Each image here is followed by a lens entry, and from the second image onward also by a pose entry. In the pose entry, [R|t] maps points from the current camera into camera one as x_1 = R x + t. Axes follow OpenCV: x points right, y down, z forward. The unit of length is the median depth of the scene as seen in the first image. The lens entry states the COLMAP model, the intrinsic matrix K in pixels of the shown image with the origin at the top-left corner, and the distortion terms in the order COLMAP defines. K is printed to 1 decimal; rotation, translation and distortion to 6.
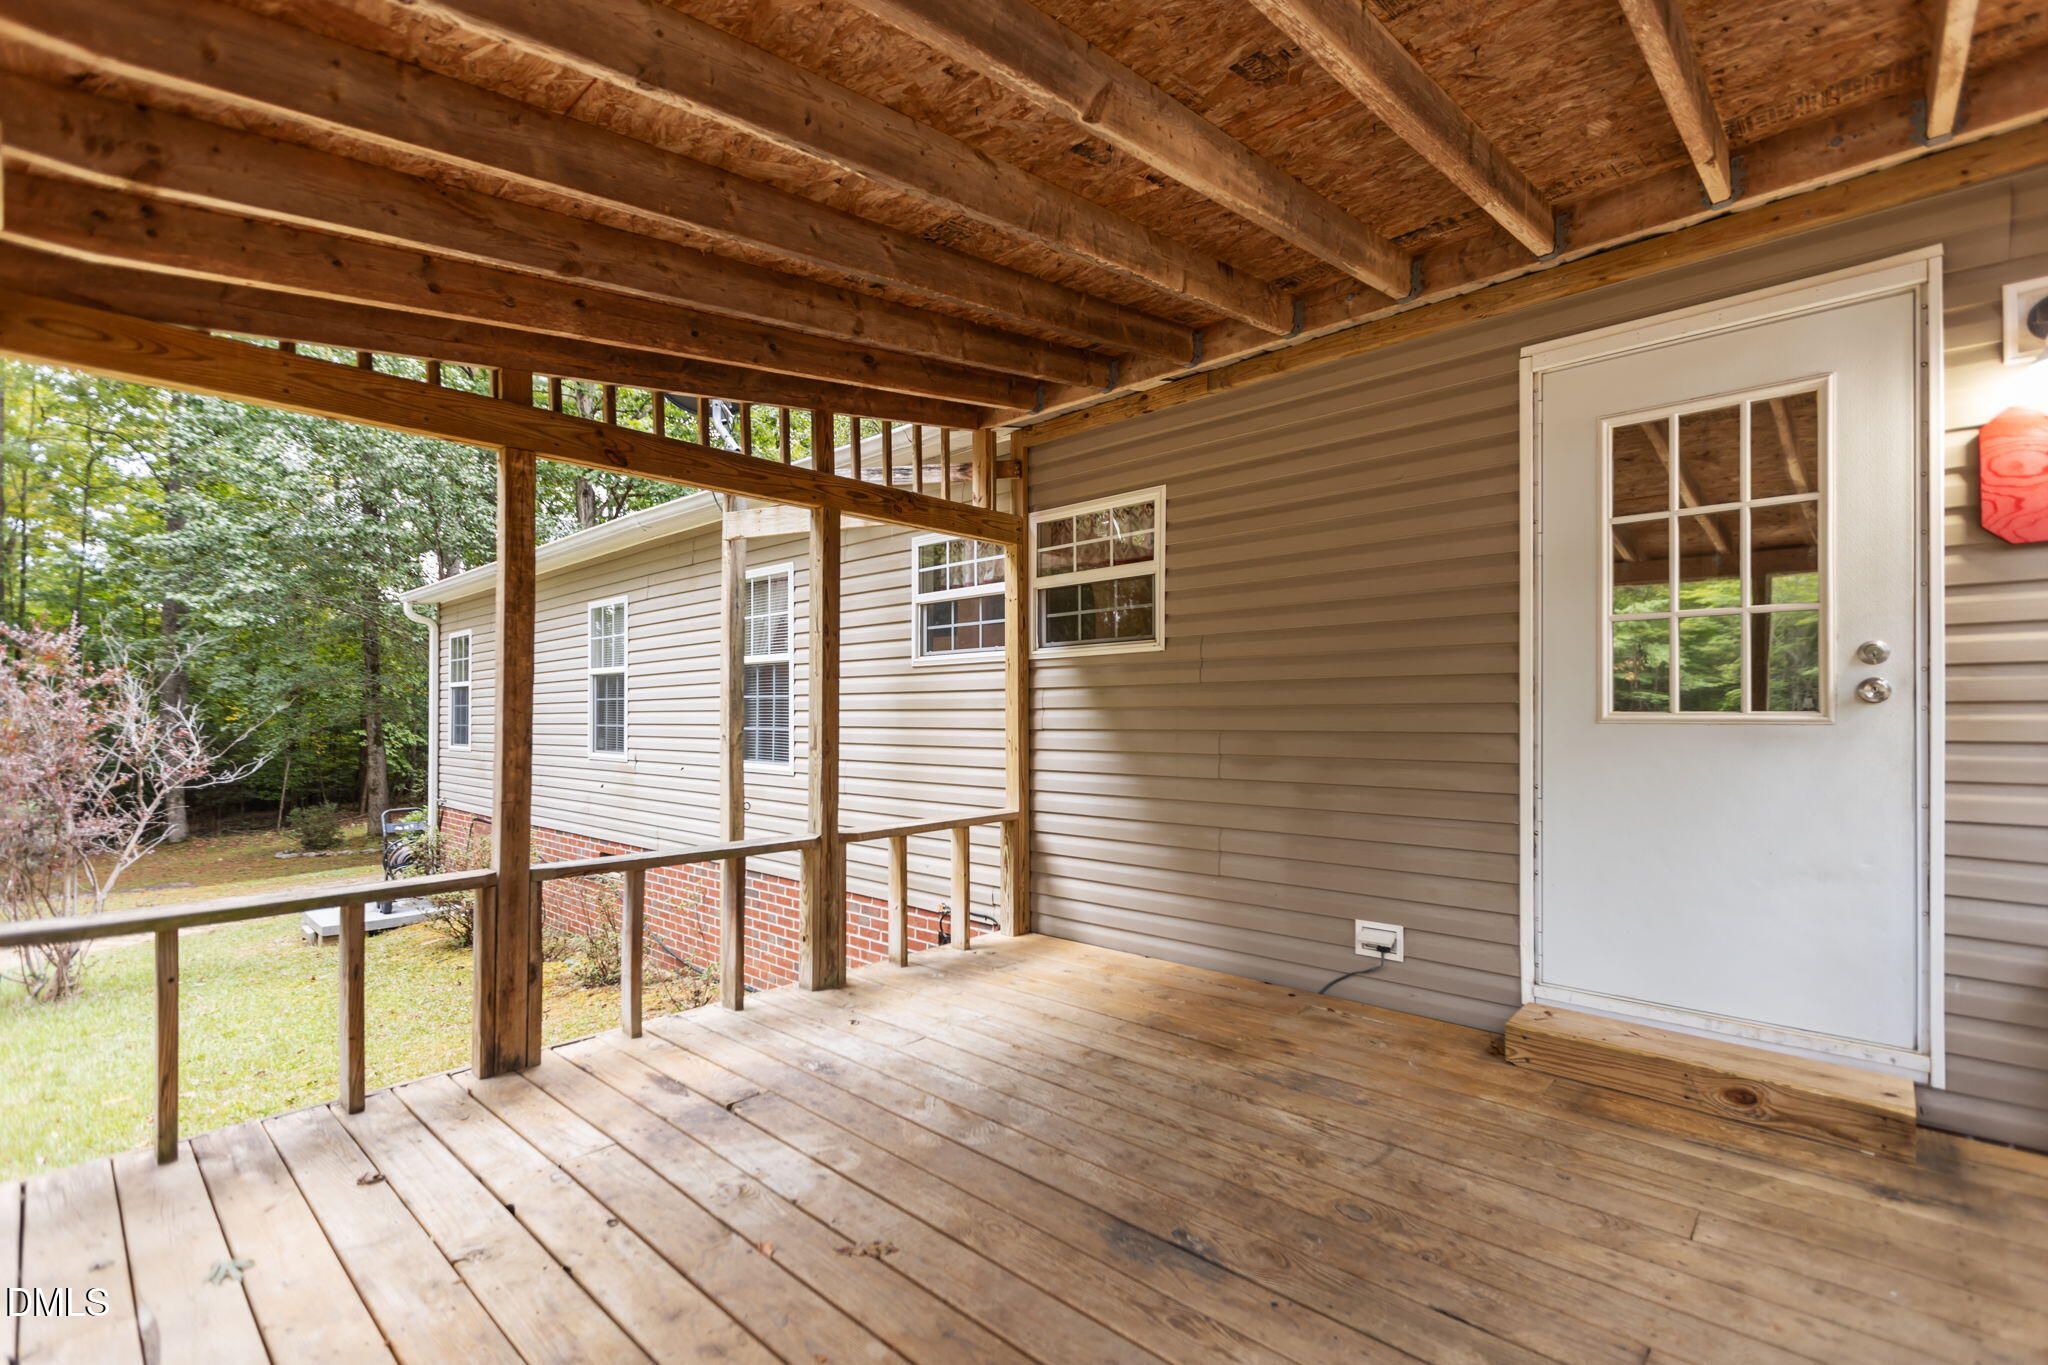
lens RADIAL K [[925.4, 0, 1023.6], [0, 925.4, 699.9], [0, 0, 1]] dist [0.004150, -0.001302]
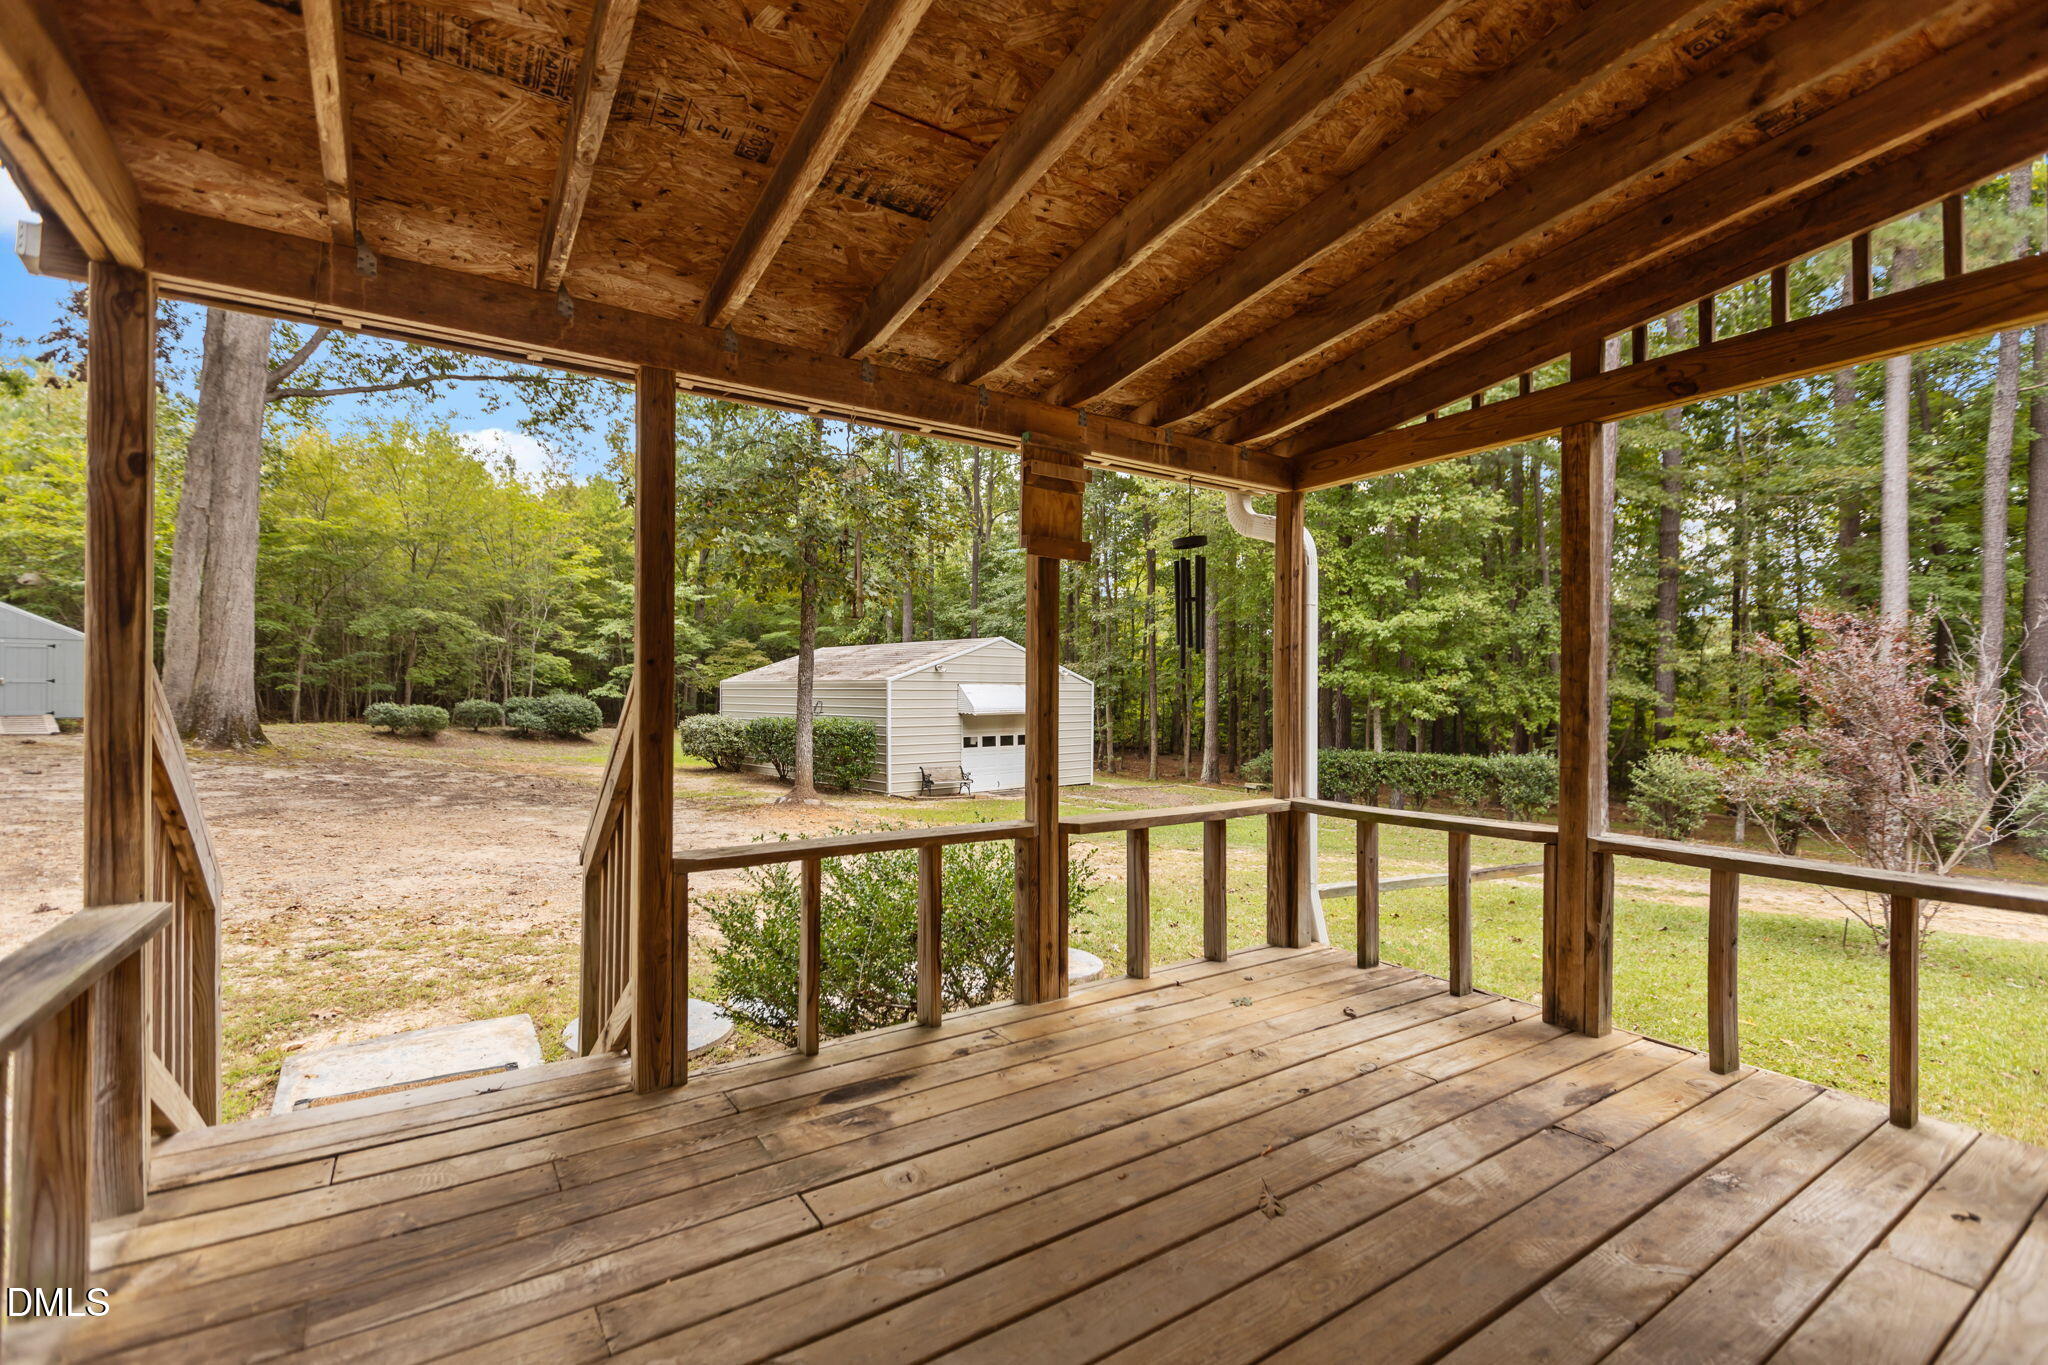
lens RADIAL K [[901.3, 0, 1019.3], [0, 901.3, 692.5], [0, 0, 1]] dist [0.003685, 0.000208]
pose [[-0.244032, -0.001248, -0.969766, 0.362428], [0.009821, 0.999945, -0.003758, 0.014030], [0.969718, -0.010441, -0.244006, 0.410861]]
